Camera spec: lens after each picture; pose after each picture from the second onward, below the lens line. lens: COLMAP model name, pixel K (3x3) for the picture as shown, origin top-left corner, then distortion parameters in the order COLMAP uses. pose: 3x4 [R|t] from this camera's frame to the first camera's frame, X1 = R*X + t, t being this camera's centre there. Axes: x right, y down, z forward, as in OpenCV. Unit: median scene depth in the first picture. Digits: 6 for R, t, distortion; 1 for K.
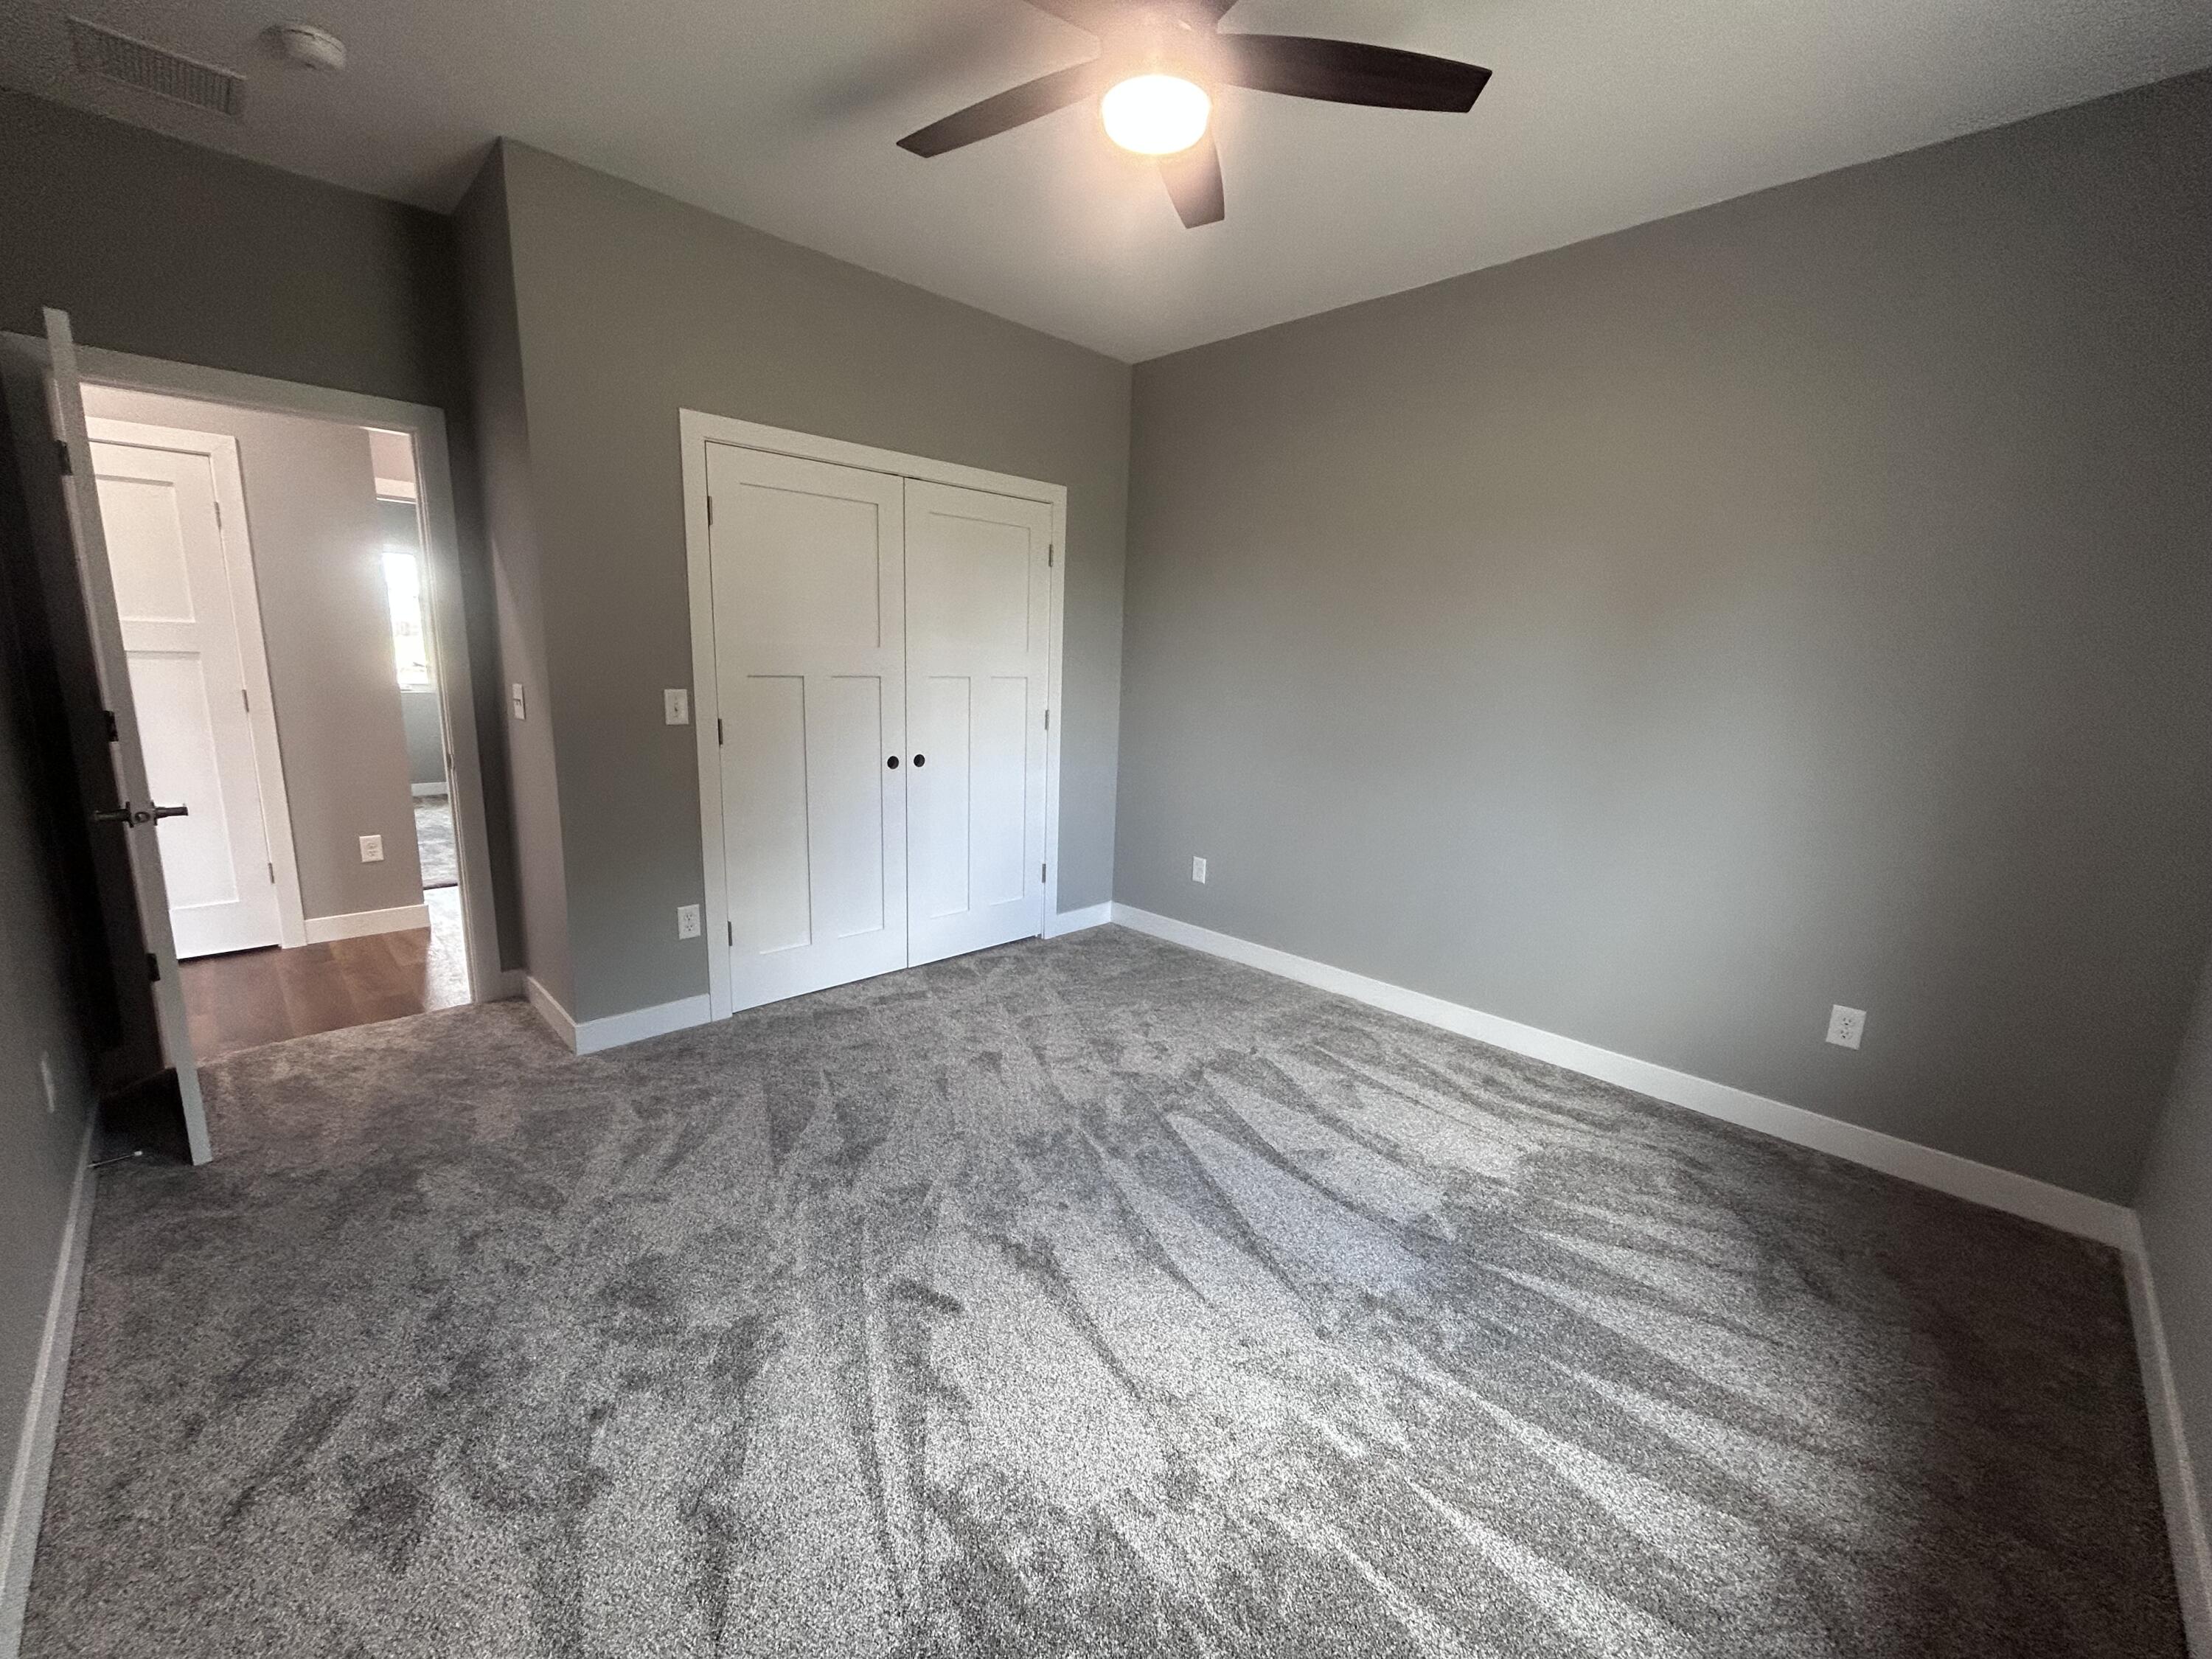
lens RADIAL K [[899.3, 0, 1108.3], [0, 899.3, 839.8], [0, 0, 1]] dist [-0.002821, 0.001963]
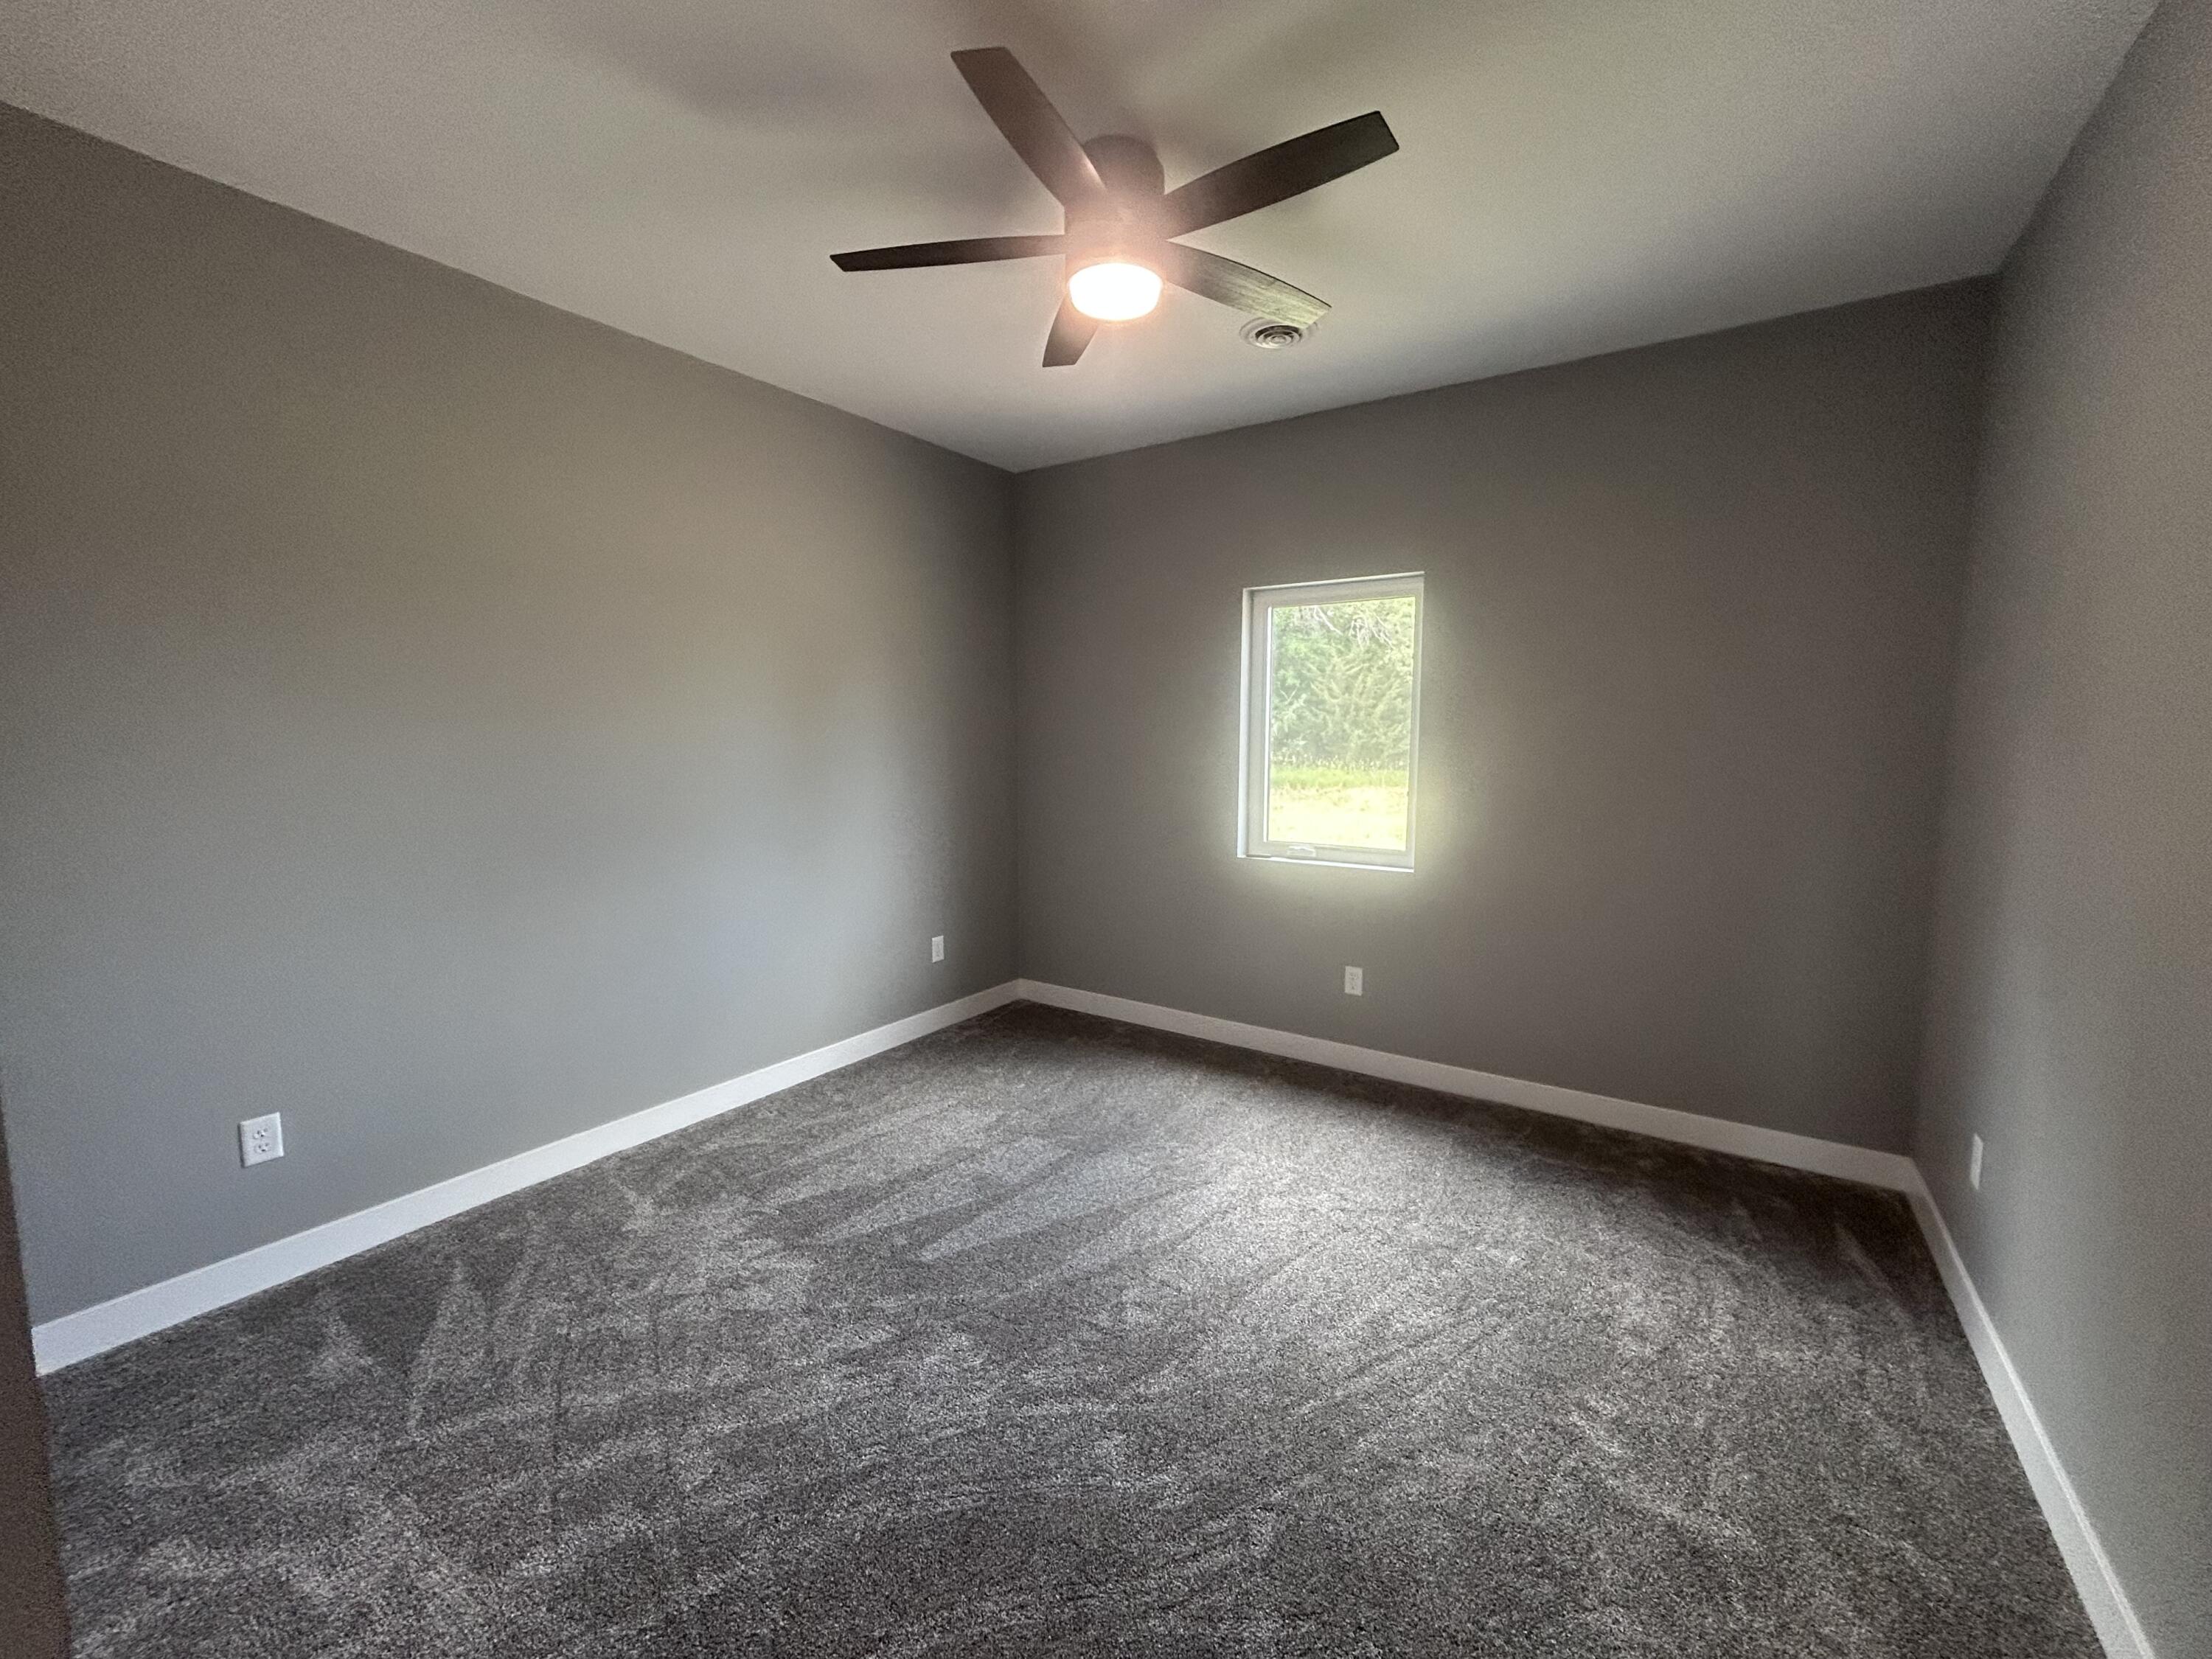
lens RADIAL K [[899.3, 0, 1106.7], [0, 899.3, 830.0], [0, 0, 1]] dist [-0.002821, 0.001963]
pose [[-0.195646, -0.131995, 0.971751, -0.682358], [0.199455, 0.964834, 0.171212, -0.187397], [-0.960177, 0.227318, -0.162439, 0.787357]]
